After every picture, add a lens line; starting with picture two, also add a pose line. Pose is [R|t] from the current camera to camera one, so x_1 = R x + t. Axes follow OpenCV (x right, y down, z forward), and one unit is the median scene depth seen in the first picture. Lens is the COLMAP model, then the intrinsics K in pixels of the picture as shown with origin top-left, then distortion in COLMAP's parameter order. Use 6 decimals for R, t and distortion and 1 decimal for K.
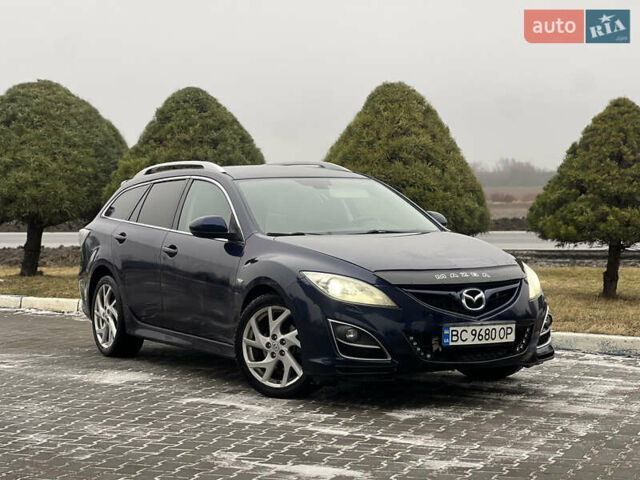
lens RADIAL K [[1404.1, 0, 321.9], [0, 1404.1, 224.3], [0, 0, 1]] dist [-0.112969, 4.593022]
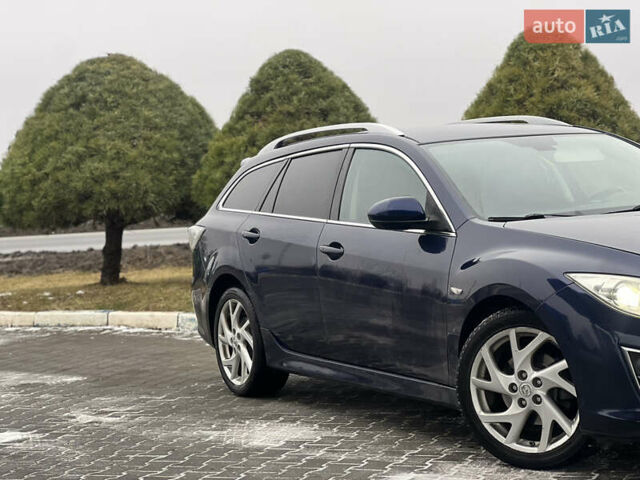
lens RADIAL K [[1404.1, 0, 321.9], [0, 1404.1, 224.3], [0, 0, 1]] dist [-0.112969, 4.593022]
pose [[0.997725, -0.054425, -0.039784, -0.052555], [0.054844, 0.998450, 0.009508, -0.000751], [0.039205, -0.011669, 0.999163, 0.184190]]
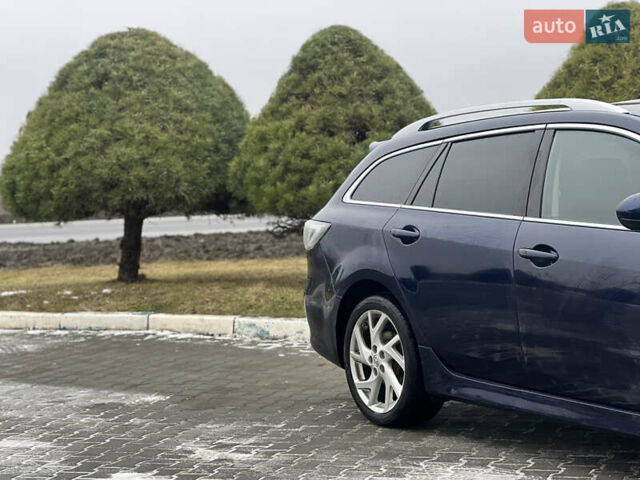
lens RADIAL K [[1404.1, 0, 321.9], [0, 1404.1, 224.3], [0, 0, 1]] dist [-0.112969, 4.593022]
pose [[0.998960, -0.045374, 0.004565, -0.123493], [0.045282, 0.998803, 0.018477, -0.005088], [-0.005398, -0.018251, 0.999819, 0.267297]]
